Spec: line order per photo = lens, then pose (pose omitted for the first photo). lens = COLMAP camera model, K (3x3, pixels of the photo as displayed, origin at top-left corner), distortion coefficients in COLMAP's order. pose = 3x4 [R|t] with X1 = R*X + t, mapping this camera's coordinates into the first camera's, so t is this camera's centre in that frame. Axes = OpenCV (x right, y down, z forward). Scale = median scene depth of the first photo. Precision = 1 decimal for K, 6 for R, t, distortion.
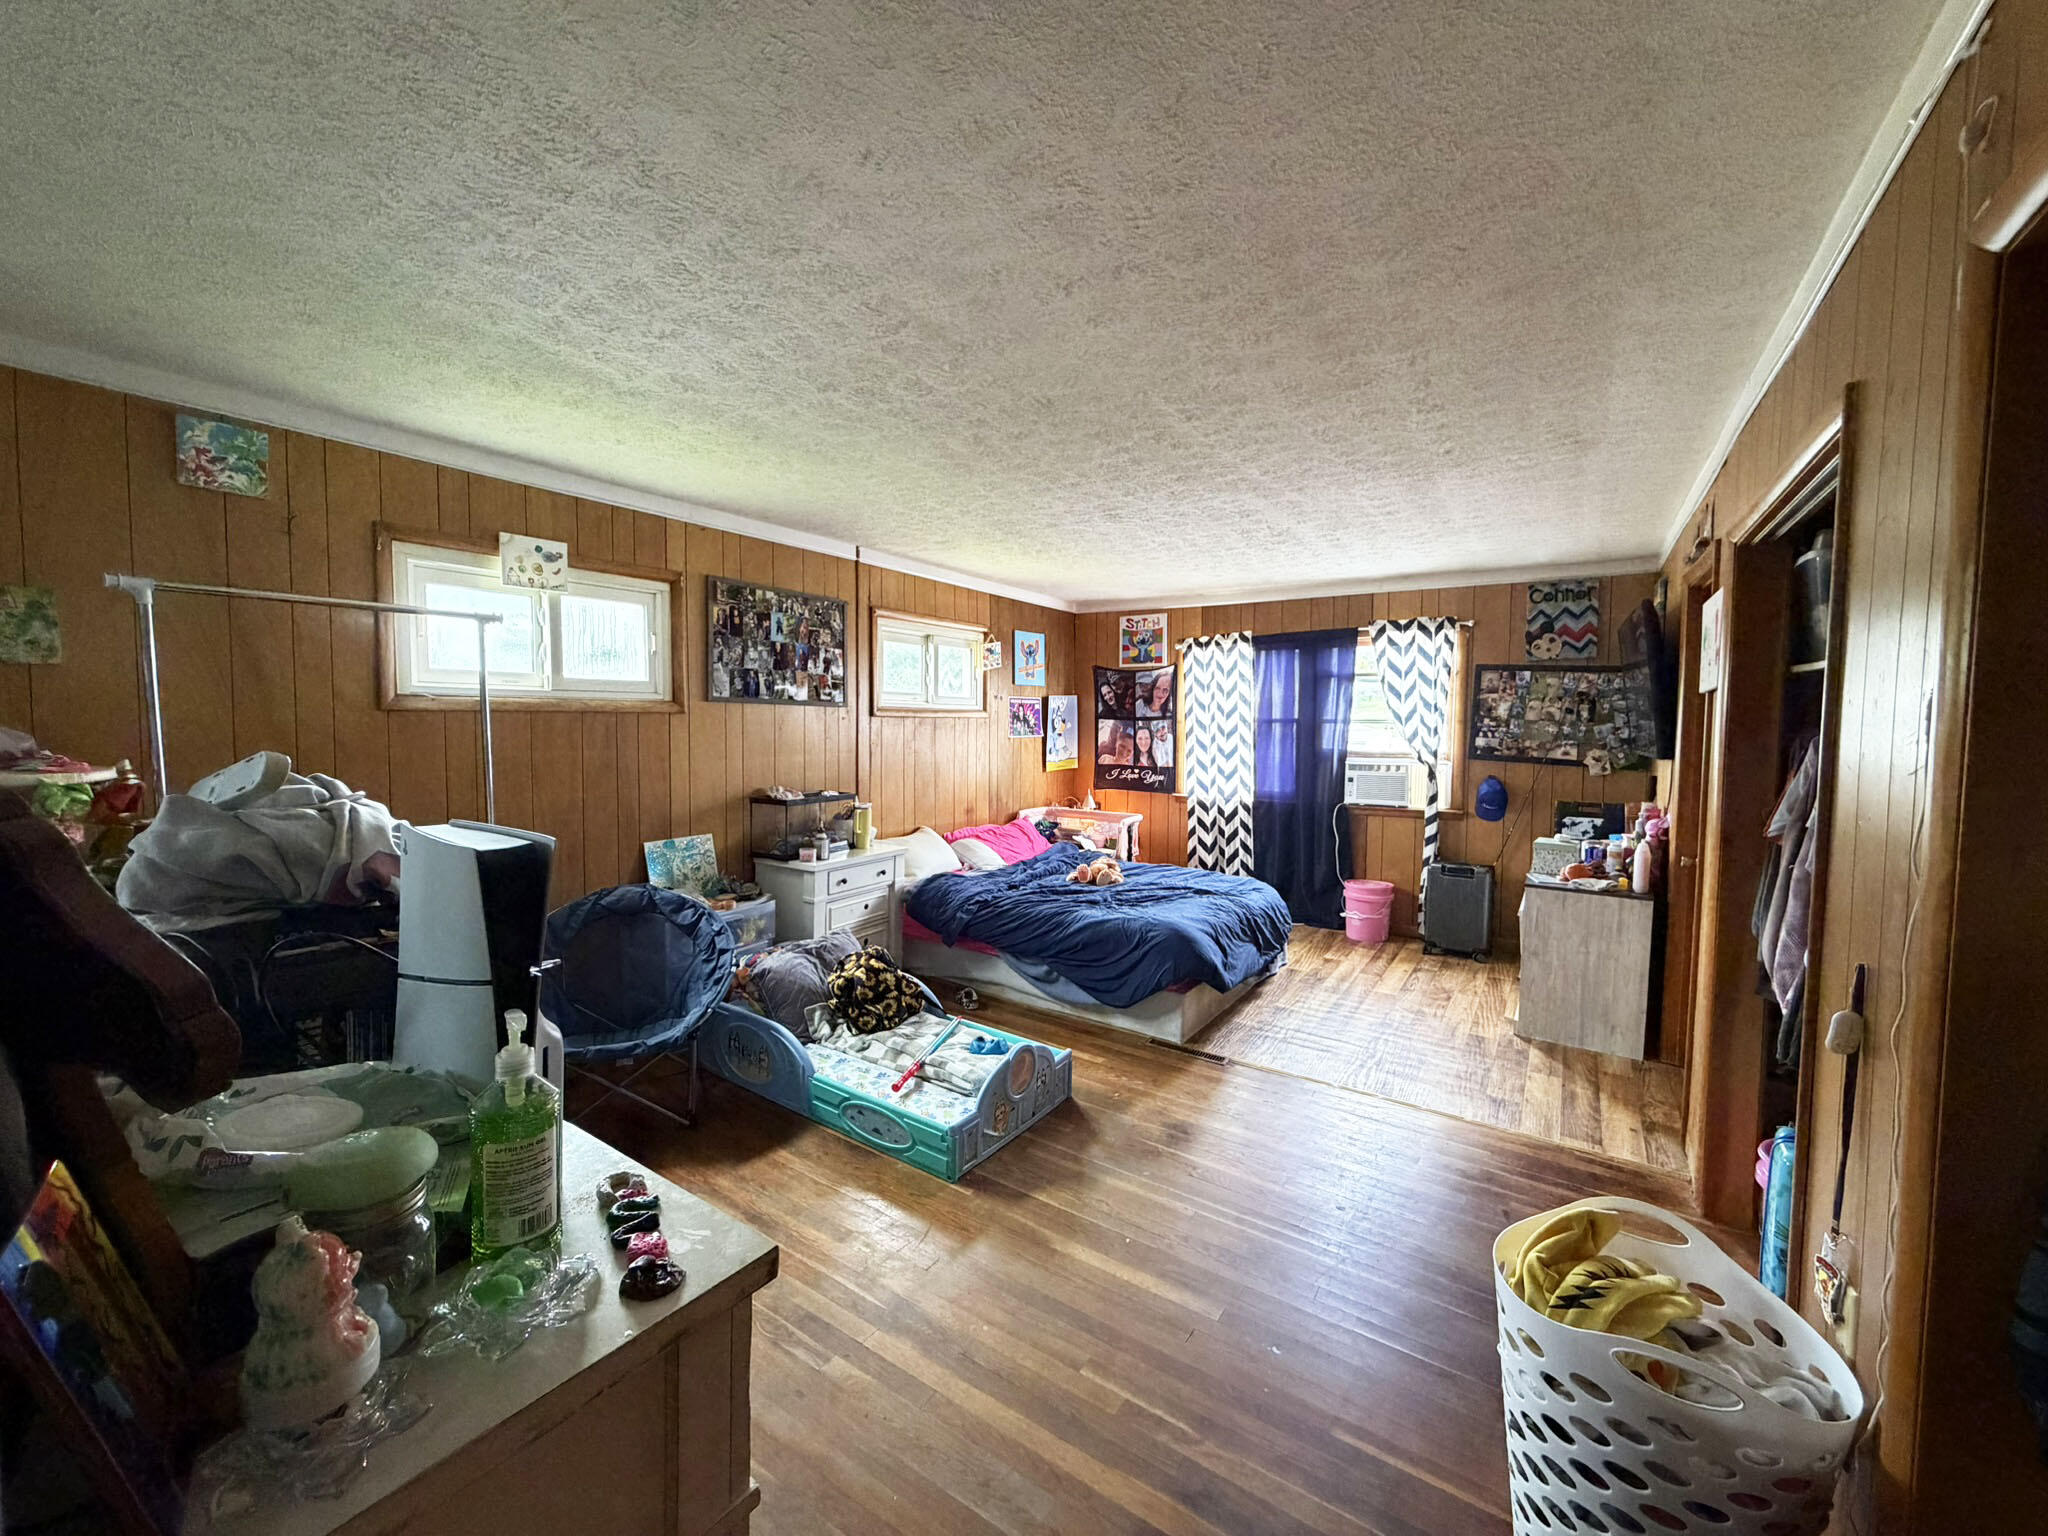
lens RADIAL K [[813.1, 0, 1025.1], [0, 813.1, 763.0], [0, 0, 1]] dist [-0.001876, 0.000625]
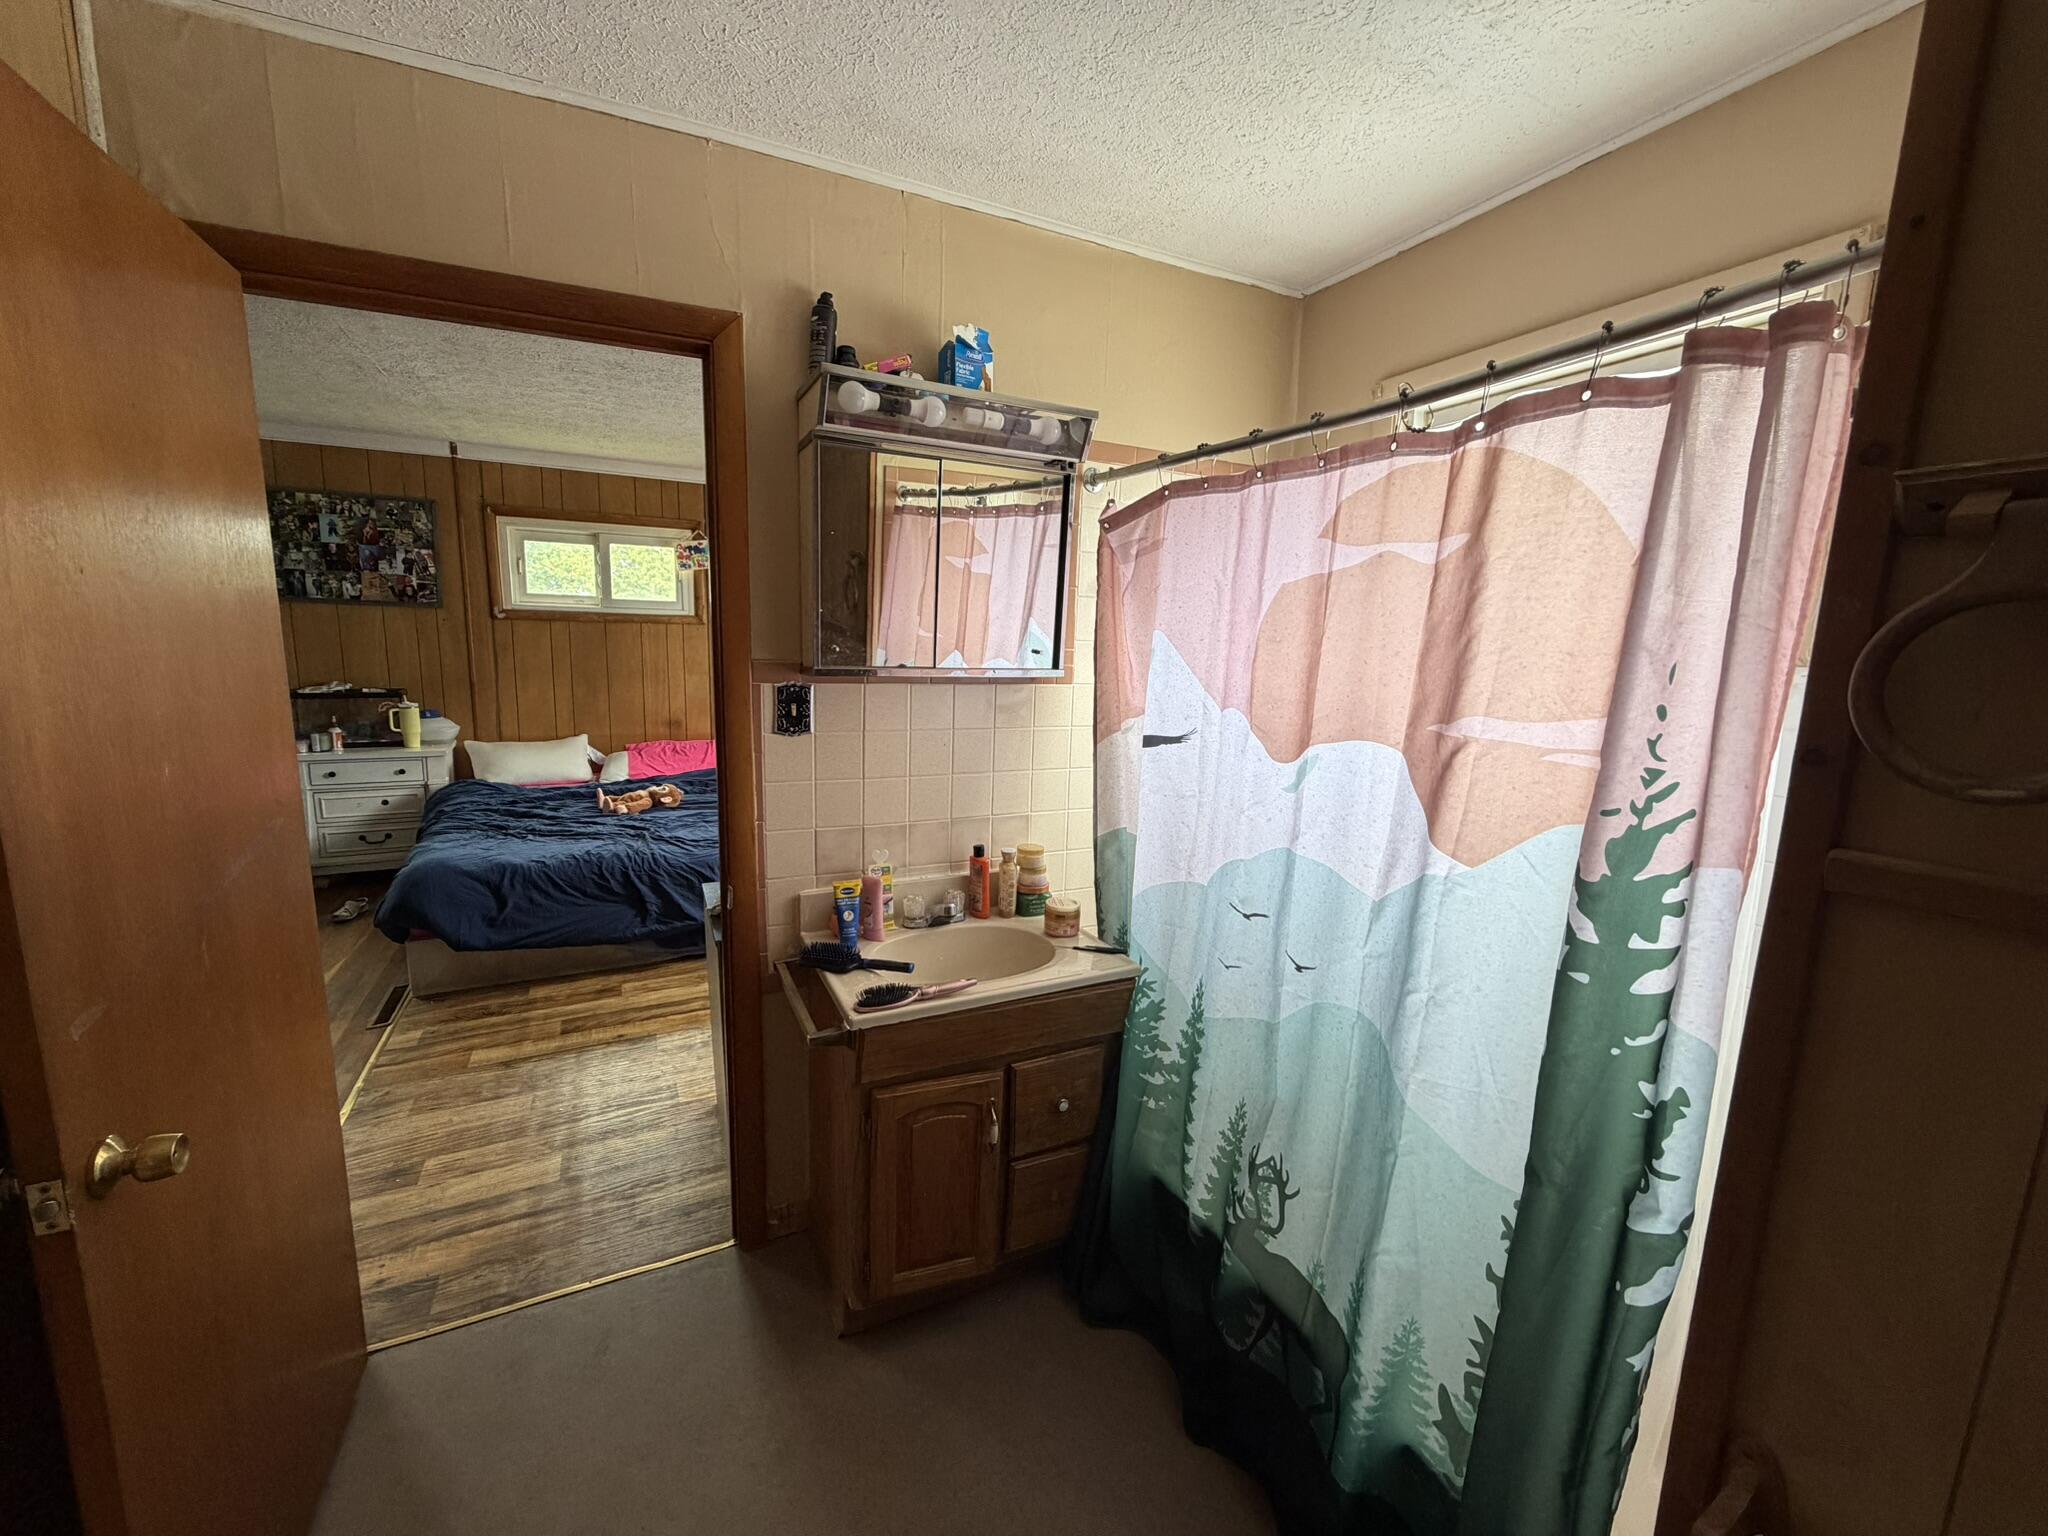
lens RADIAL K [[813.1, 0, 1020.8], [0, 813.1, 772.8], [0, 0, 1]] dist [-0.001876, 0.000625]
pose [[0.864560, 0.081808, -0.495827, 0.988391], [-0.036973, 0.994341, 0.099592, 0.007723], [0.501168, -0.067771, 0.862692, 0.515864]]
